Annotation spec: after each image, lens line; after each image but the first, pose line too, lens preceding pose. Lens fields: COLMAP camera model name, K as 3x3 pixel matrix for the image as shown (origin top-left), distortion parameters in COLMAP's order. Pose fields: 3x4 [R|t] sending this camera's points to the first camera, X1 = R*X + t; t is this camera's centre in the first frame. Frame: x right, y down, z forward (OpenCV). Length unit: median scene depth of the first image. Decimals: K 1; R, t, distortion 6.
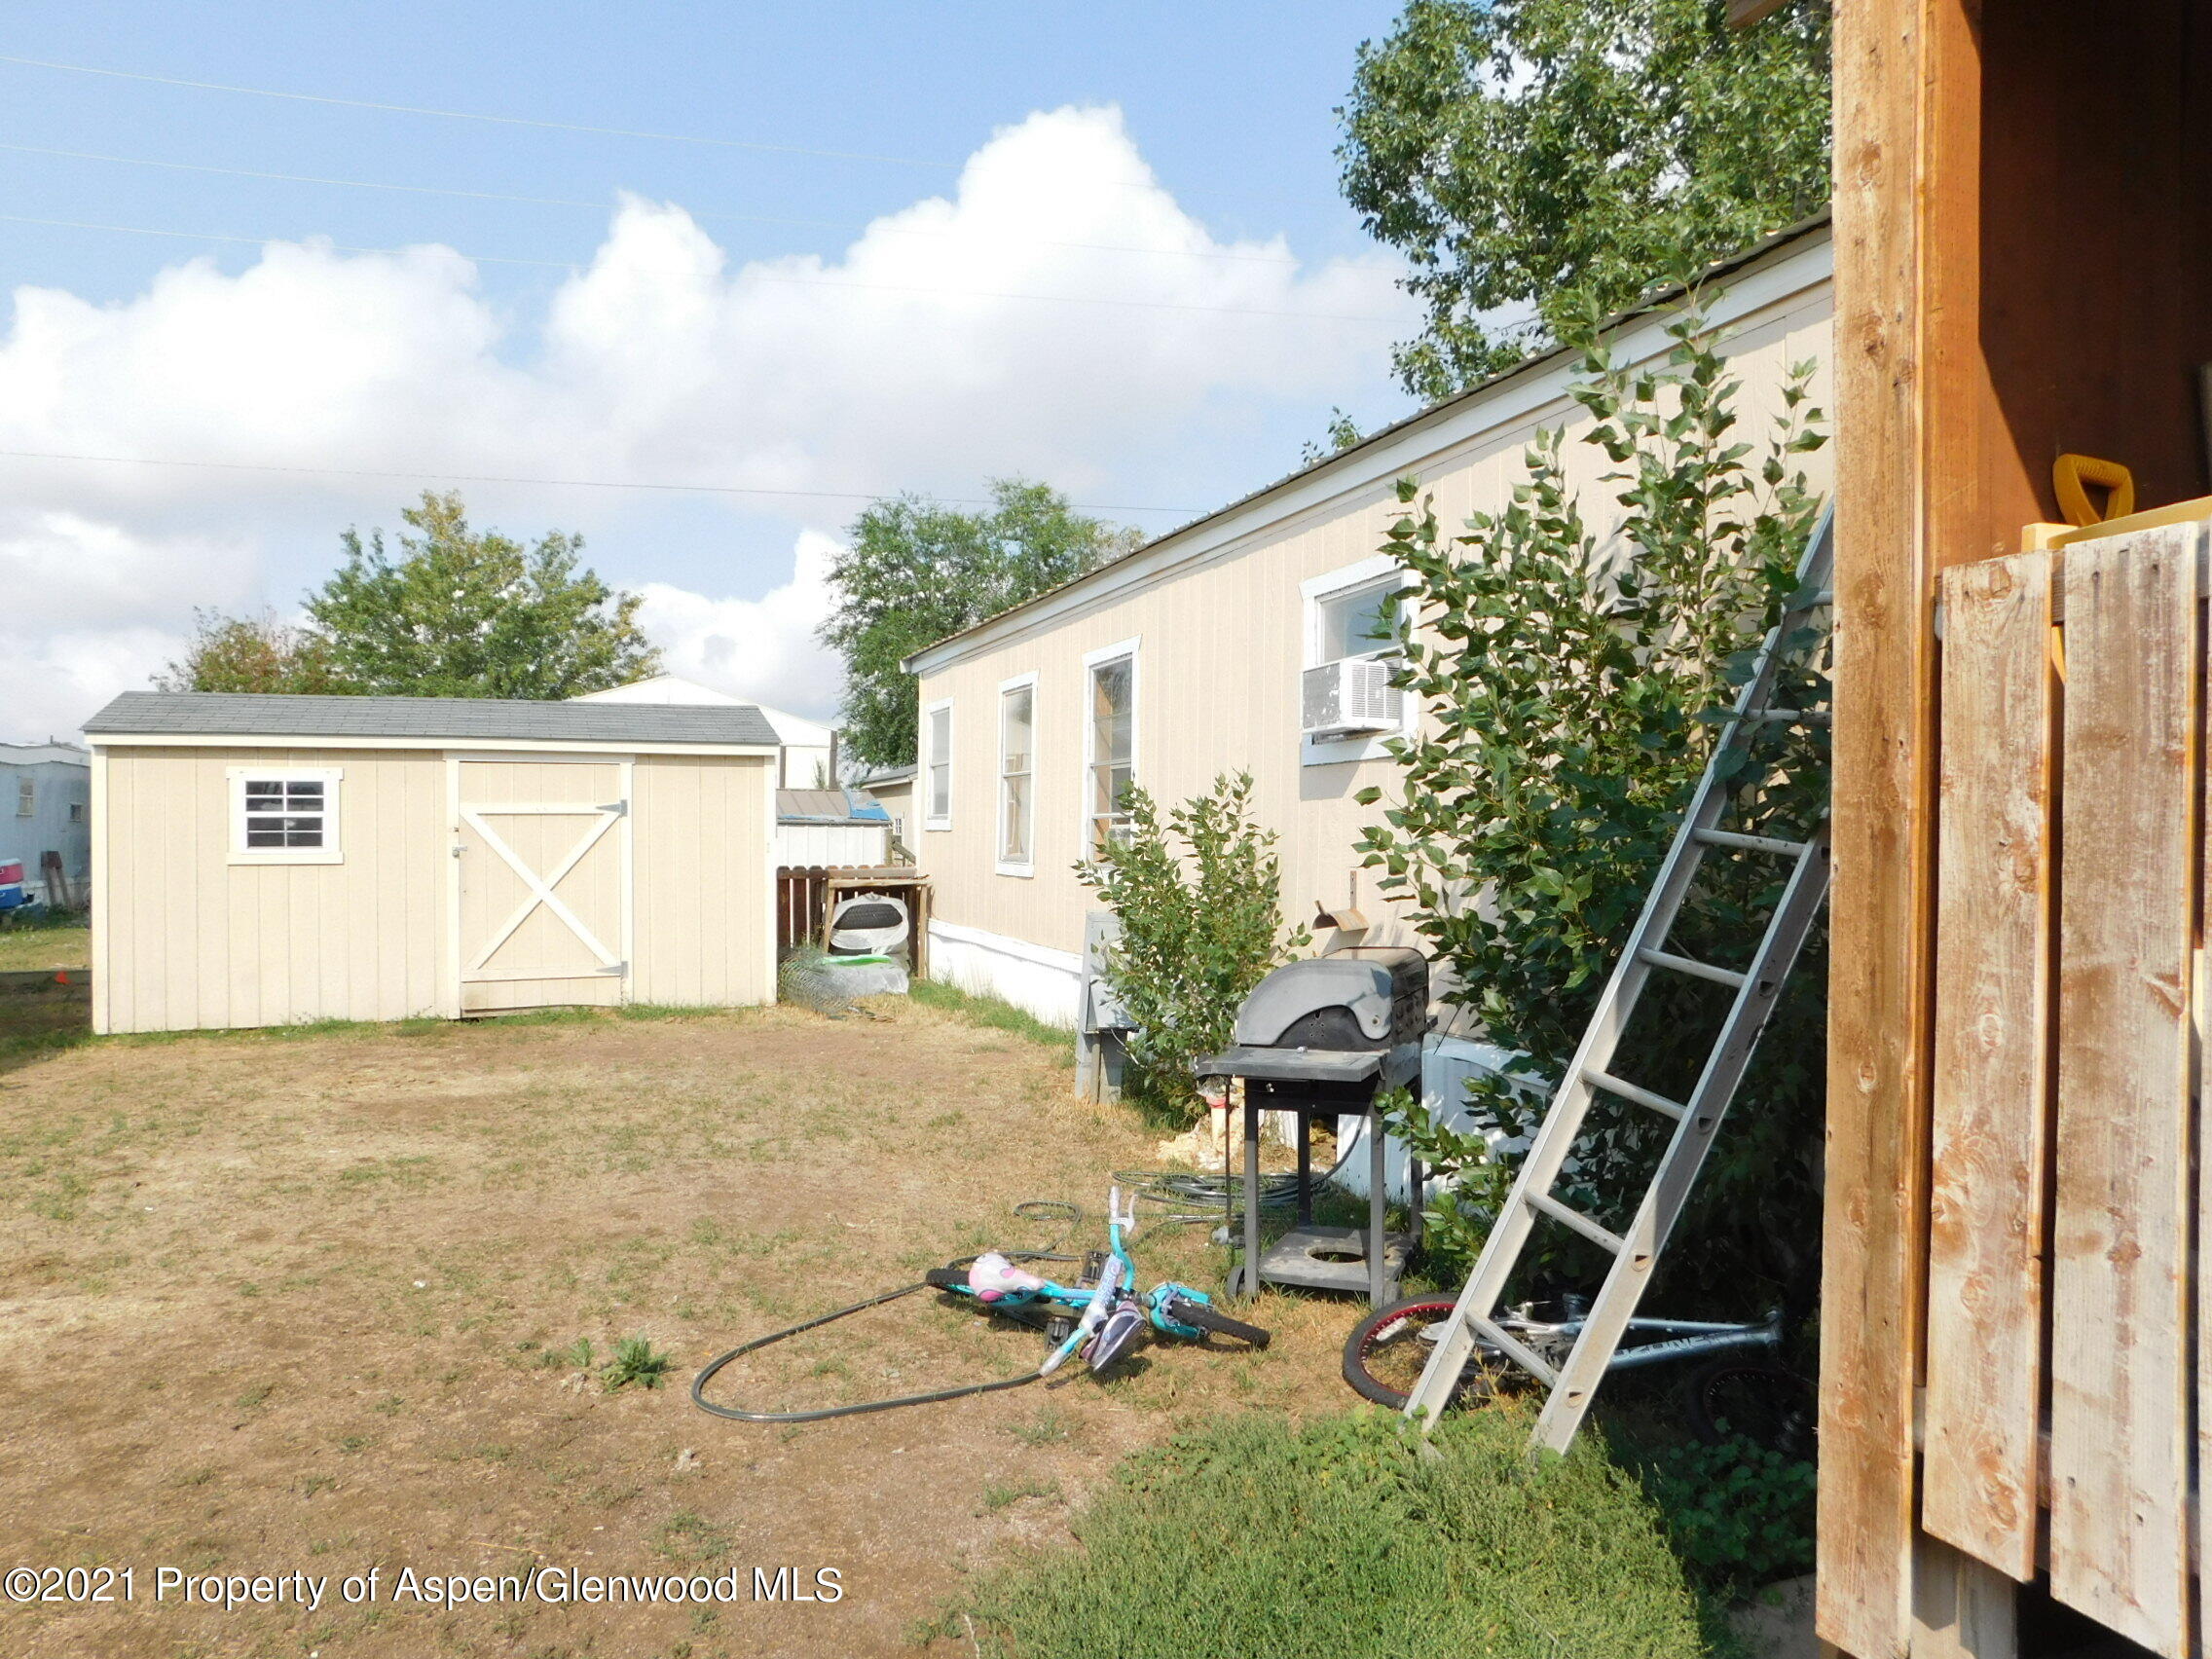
lens RADIAL K [[1445.7, 0, 1094.3], [0, 1445.7, 822.0], [0, 0, 1]] dist [-0.077215, 0.060420]
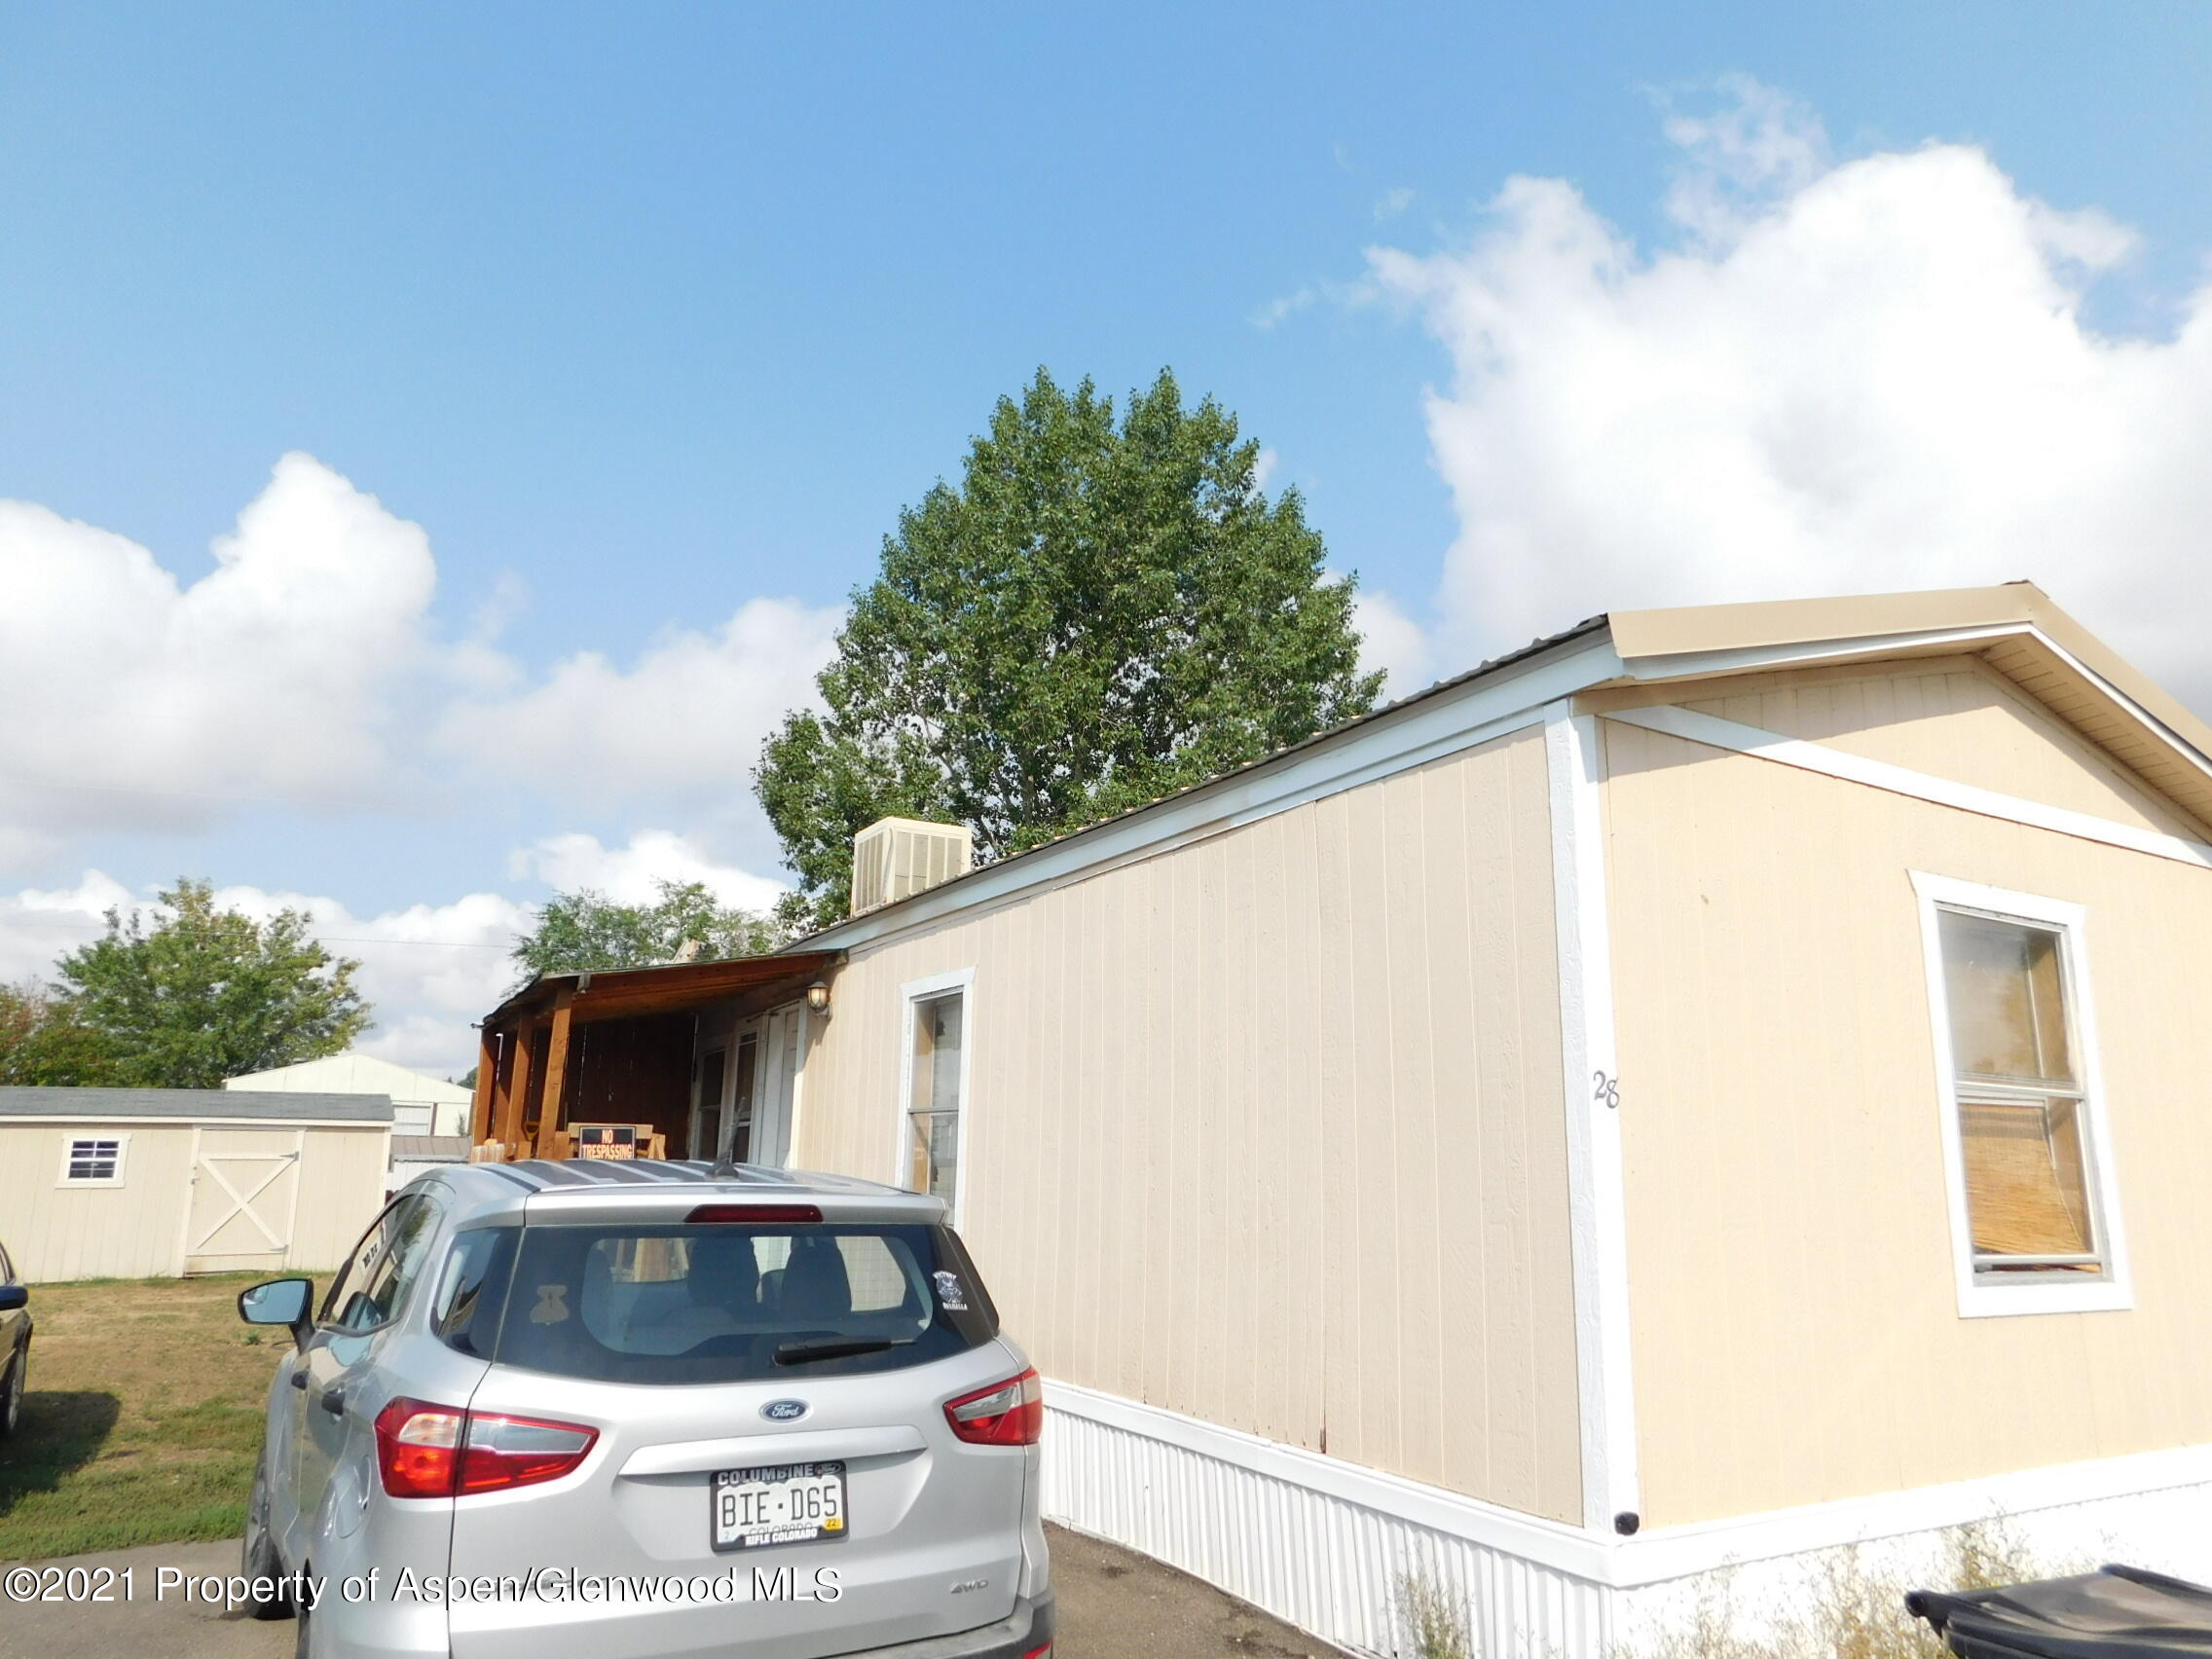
lens RADIAL K [[1445.7, 0, 1094.3], [0, 1445.7, 822.0], [0, 0, 1]] dist [-0.077215, 0.060420]
pose [[0.987428, 0.038631, 0.153274, 0.131981], [-0.004244, 0.975804, -0.218604, -0.012485], [-0.158010, 0.215205, 0.963701, -0.340892]]
